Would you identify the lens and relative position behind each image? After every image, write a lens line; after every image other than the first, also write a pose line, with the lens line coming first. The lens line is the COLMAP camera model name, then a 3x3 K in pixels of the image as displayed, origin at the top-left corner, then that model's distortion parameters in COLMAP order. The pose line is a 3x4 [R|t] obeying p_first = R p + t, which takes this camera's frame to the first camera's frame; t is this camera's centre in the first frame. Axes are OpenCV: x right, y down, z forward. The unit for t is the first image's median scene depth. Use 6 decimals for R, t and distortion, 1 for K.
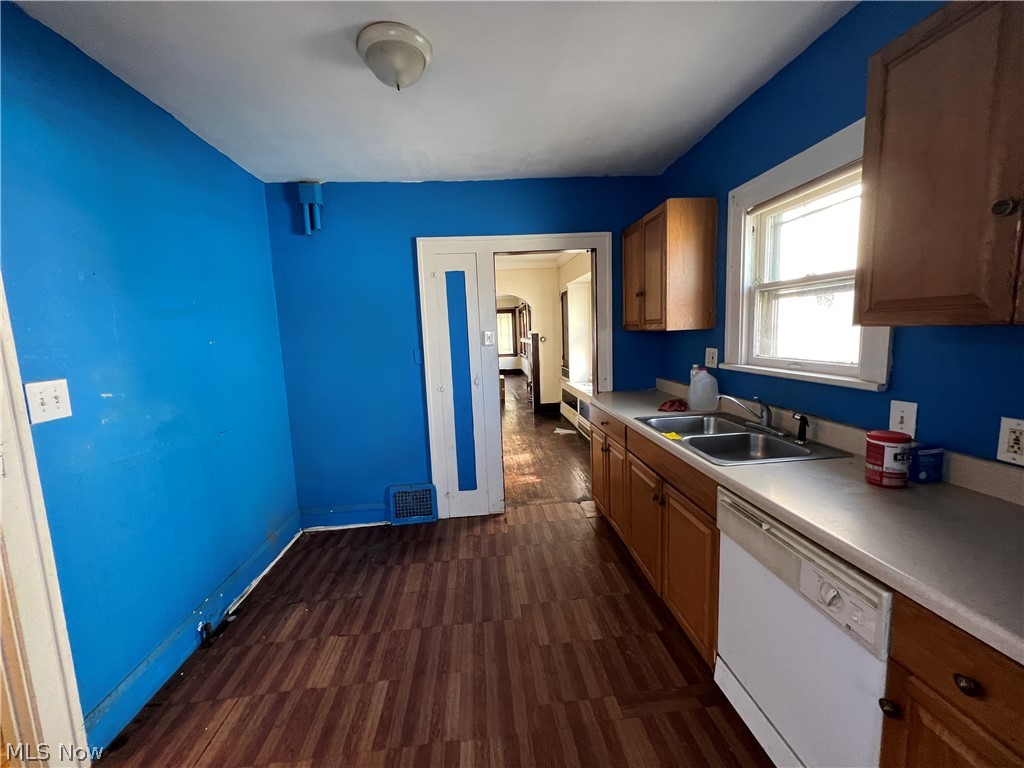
lens RADIAL K [[406.0, 0, 514.0], [0, 406.0, 380.7], [0, 0, 1]] dist [-0.001613, 0.000035]
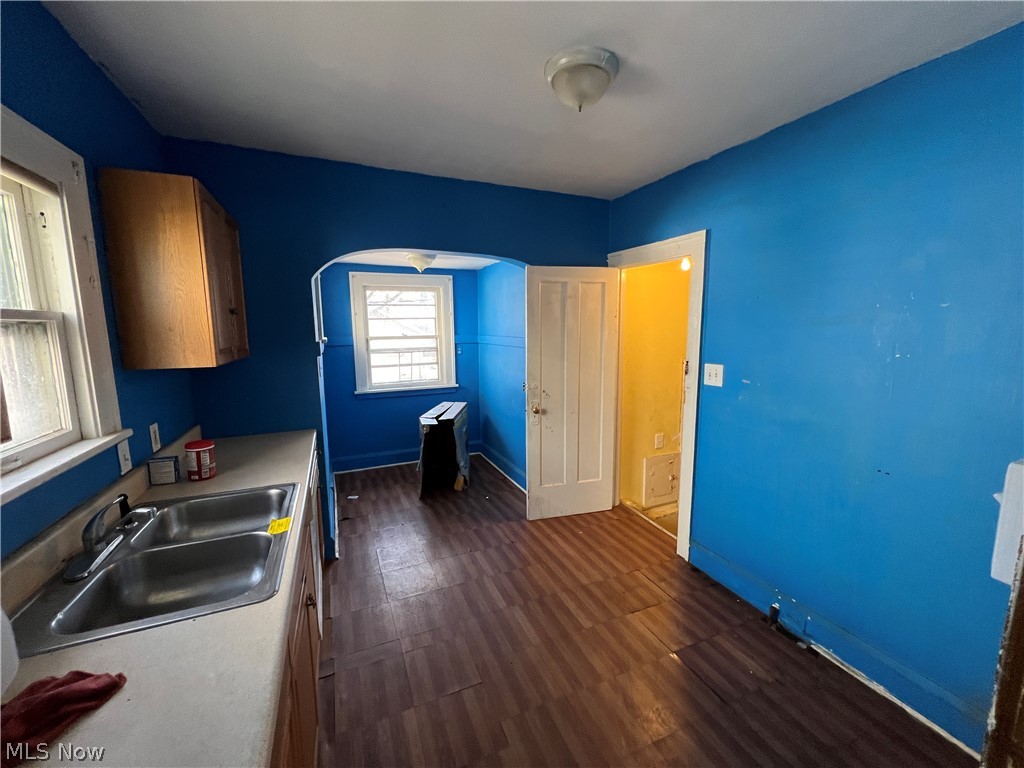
lens RADIAL K [[406.0, 0, 514.3], [0, 406.0, 384.9], [0, 0, 1]] dist [-0.001613, 0.000035]
pose [[-0.947540, 0.089562, -0.306833, 0.216724], [0.006411, 0.965074, 0.261899, -0.313948], [0.319573, 0.246193, -0.915020, 1.913869]]
